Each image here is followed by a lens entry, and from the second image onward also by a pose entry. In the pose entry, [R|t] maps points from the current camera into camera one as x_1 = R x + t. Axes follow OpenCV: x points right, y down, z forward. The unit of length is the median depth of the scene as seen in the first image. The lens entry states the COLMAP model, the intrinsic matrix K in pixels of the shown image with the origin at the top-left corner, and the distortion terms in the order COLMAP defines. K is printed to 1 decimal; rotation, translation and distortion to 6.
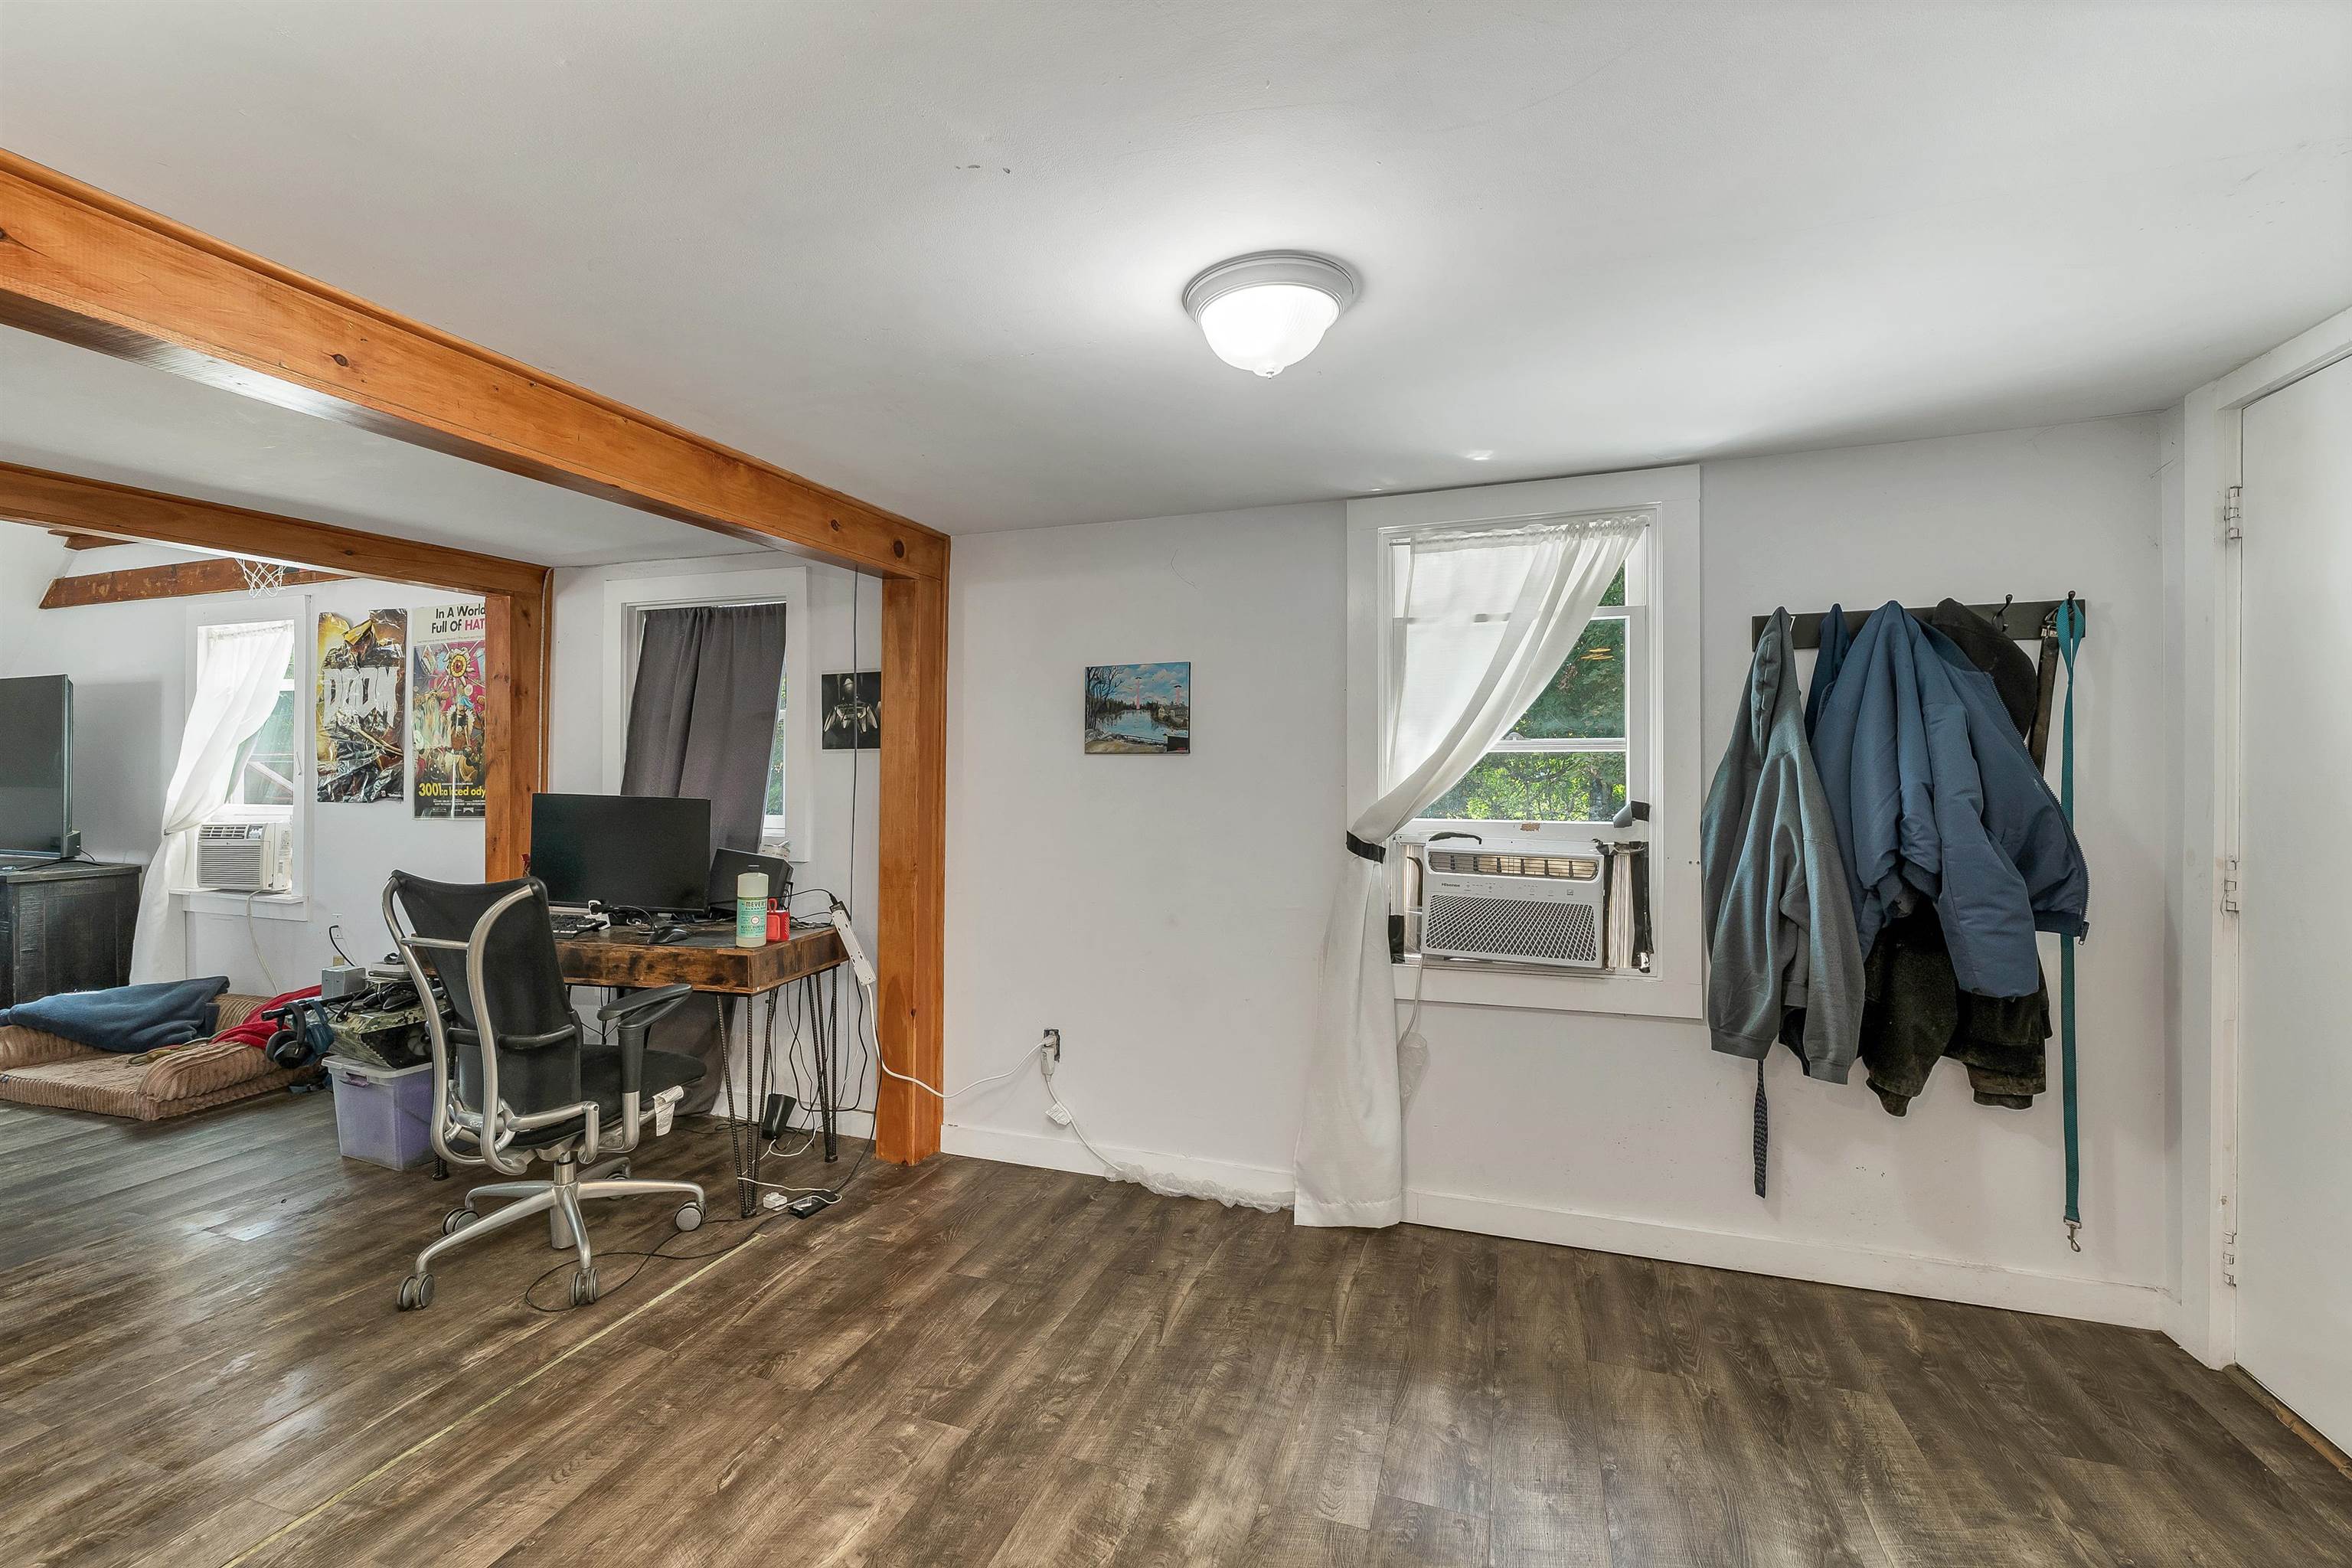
lens RADIAL K [[1011.8, 0, 1157.9], [0, 1011.8, 788.6], [0, 0, 1]] dist [-0.001333, 0.000181]
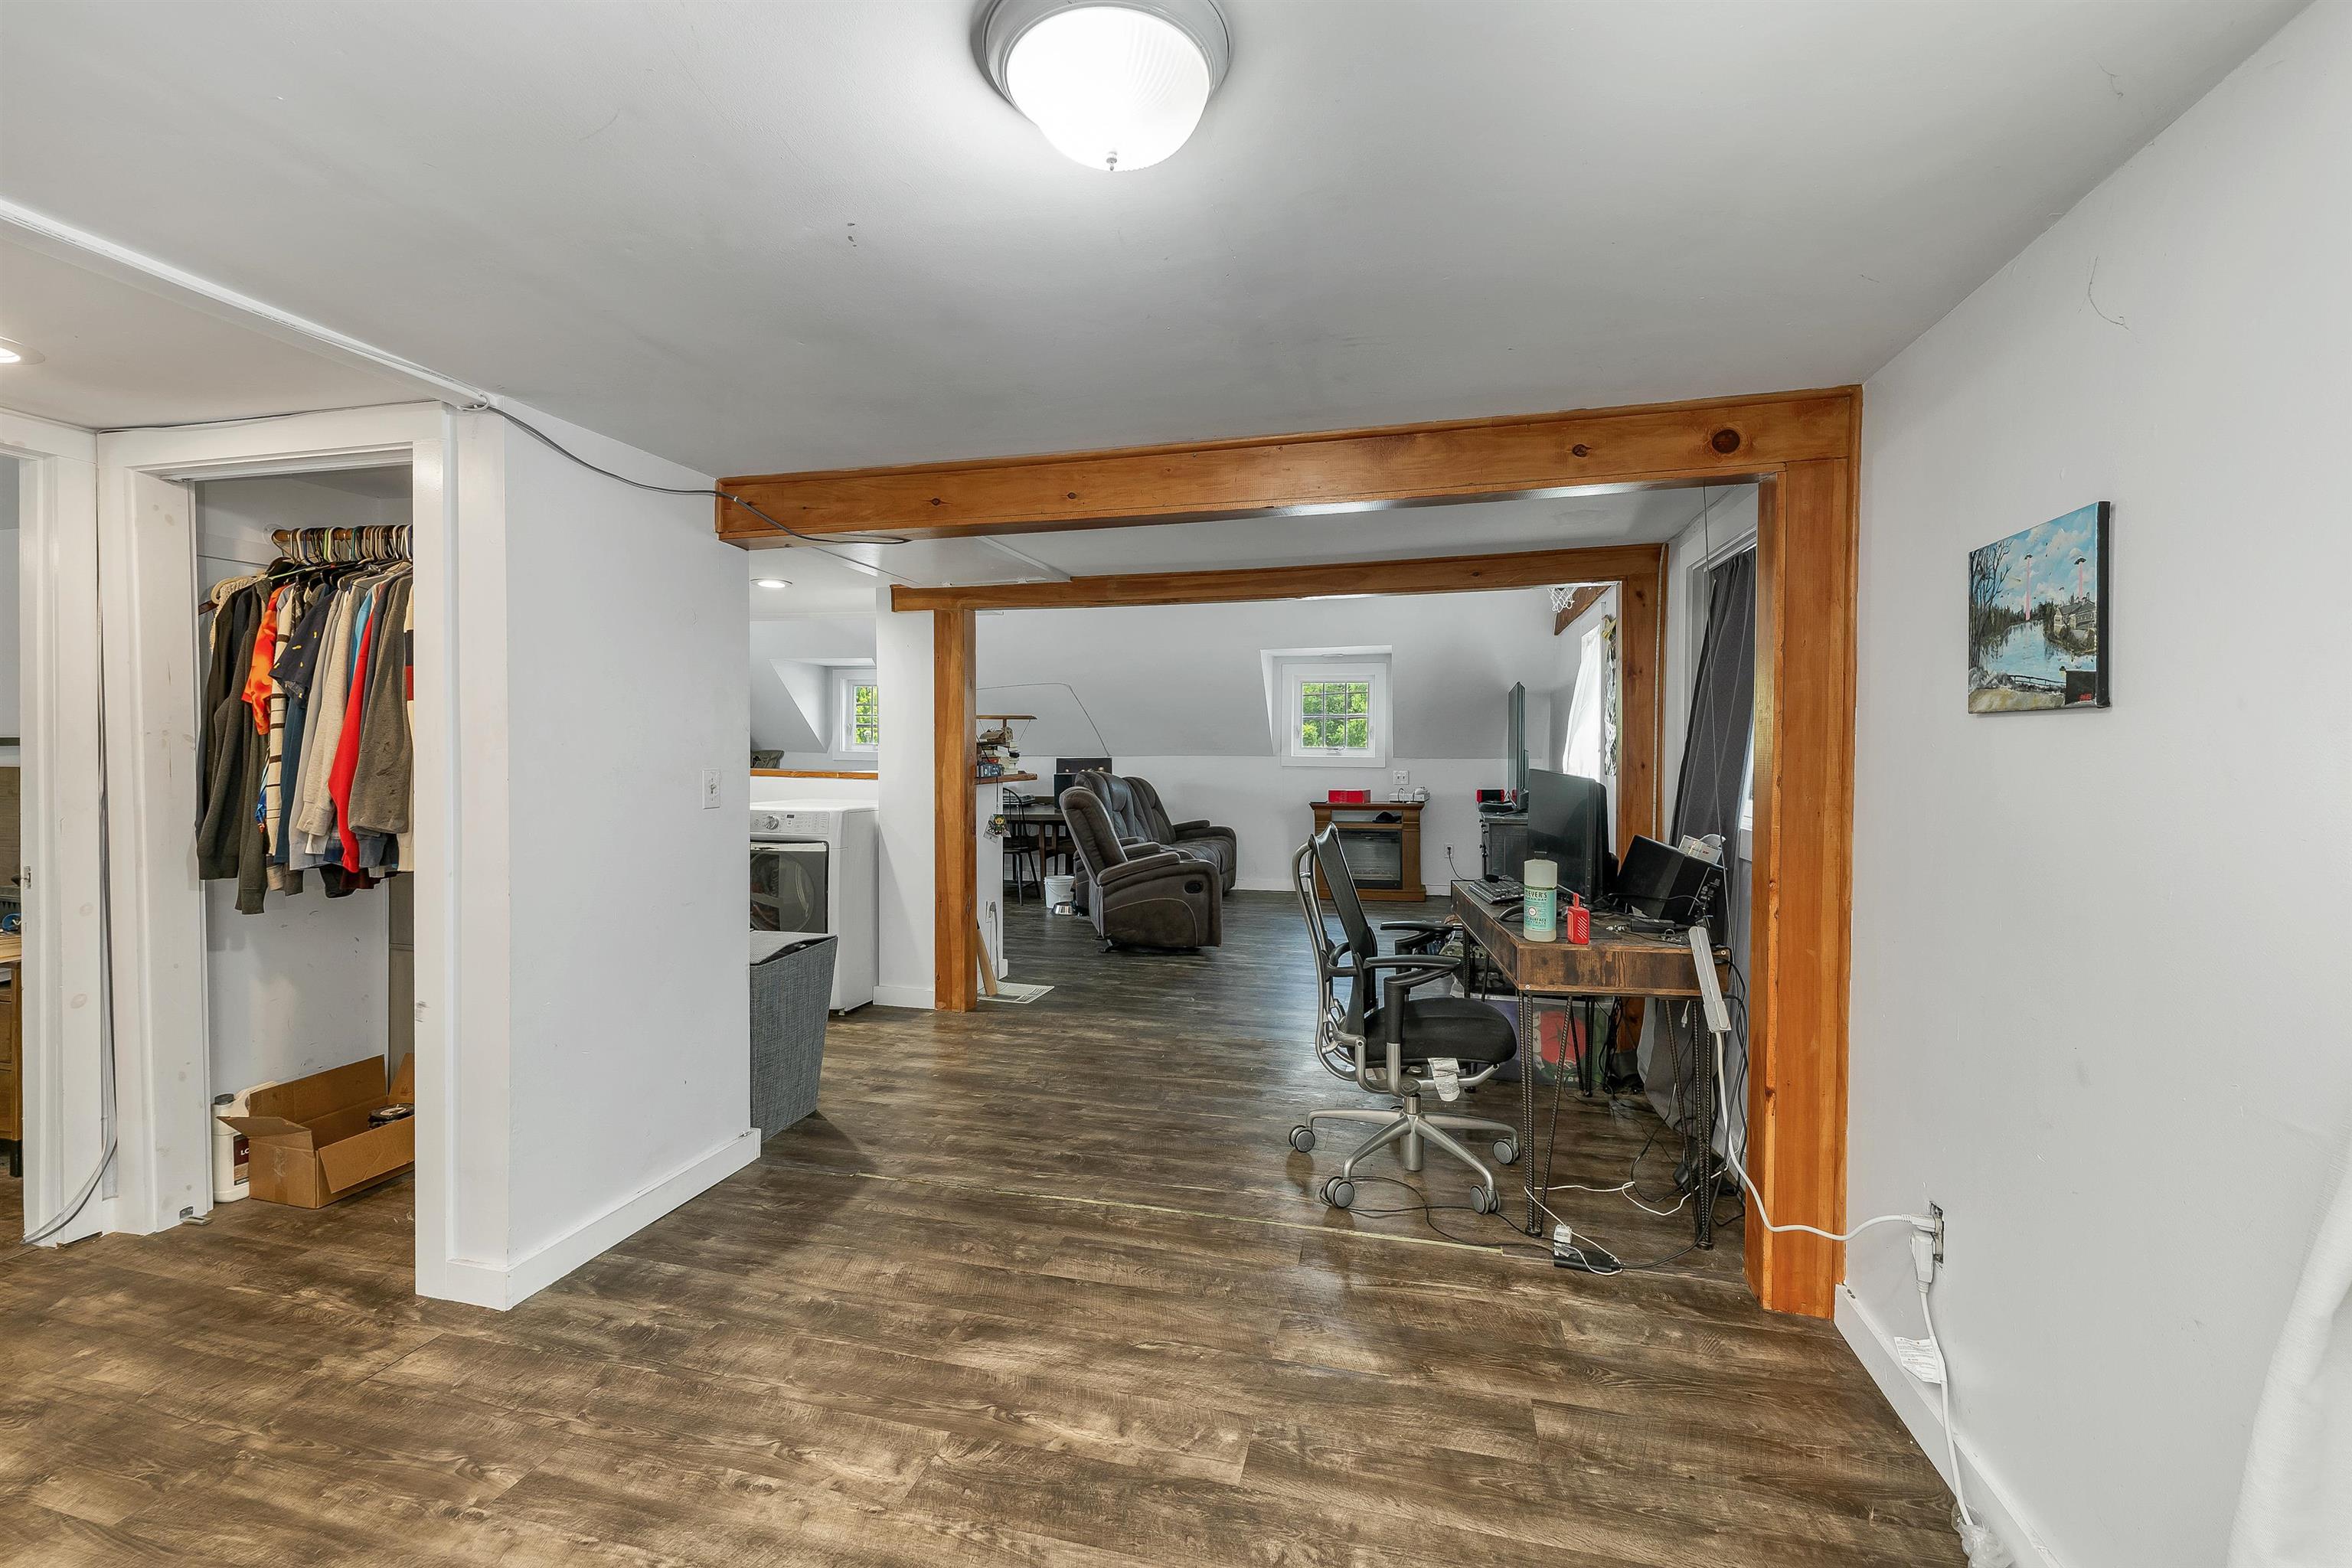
lens RADIAL K [[1011.8, 0, 1164.9], [0, 1011.8, 766.0], [0, 0, 1]] dist [-0.001333, 0.000181]
pose [[0.067381, 0.016383, -0.997593, 0.555220], [-0.019216, 0.999701, 0.015120, -0.009292], [0.997542, 0.018151, 0.067676, 0.693515]]
